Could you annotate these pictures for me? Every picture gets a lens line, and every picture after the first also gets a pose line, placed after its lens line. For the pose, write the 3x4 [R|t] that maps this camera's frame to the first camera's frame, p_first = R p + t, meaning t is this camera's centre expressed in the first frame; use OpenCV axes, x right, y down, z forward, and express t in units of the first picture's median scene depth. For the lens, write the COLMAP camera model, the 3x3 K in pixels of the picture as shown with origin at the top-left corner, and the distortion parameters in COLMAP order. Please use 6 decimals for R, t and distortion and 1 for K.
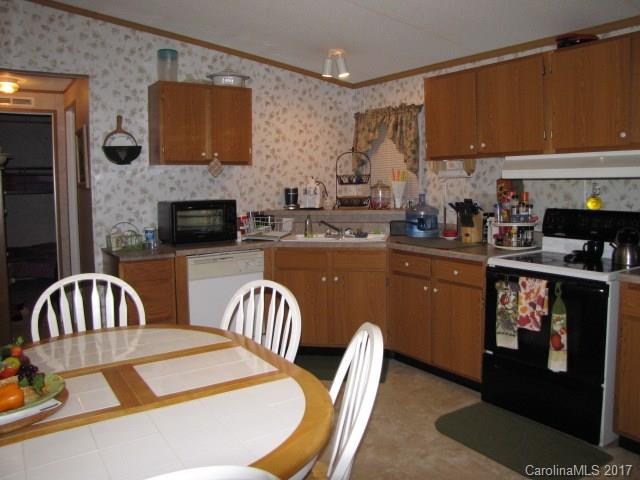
lens RADIAL K [[542.5, 0, 320.6], [0, 542.5, 237.4], [0, 0, 1]] dist [-0.119633, 0.032817]
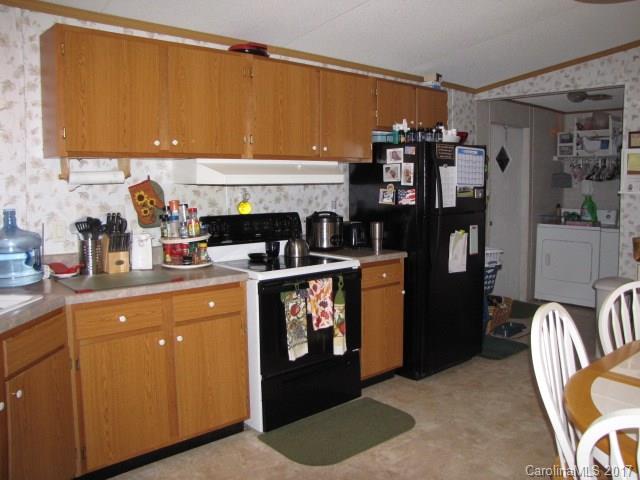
lens RADIAL K [[542.5, 0, 321.1], [0, 542.5, 242.4], [0, 0, 1]] dist [-0.119633, 0.032817]
pose [[-0.156477, -0.091769, 0.983409, -0.604035], [0.106264, 0.988330, 0.109137, -0.103867], [-0.981949, 0.121579, -0.144899, 1.065737]]
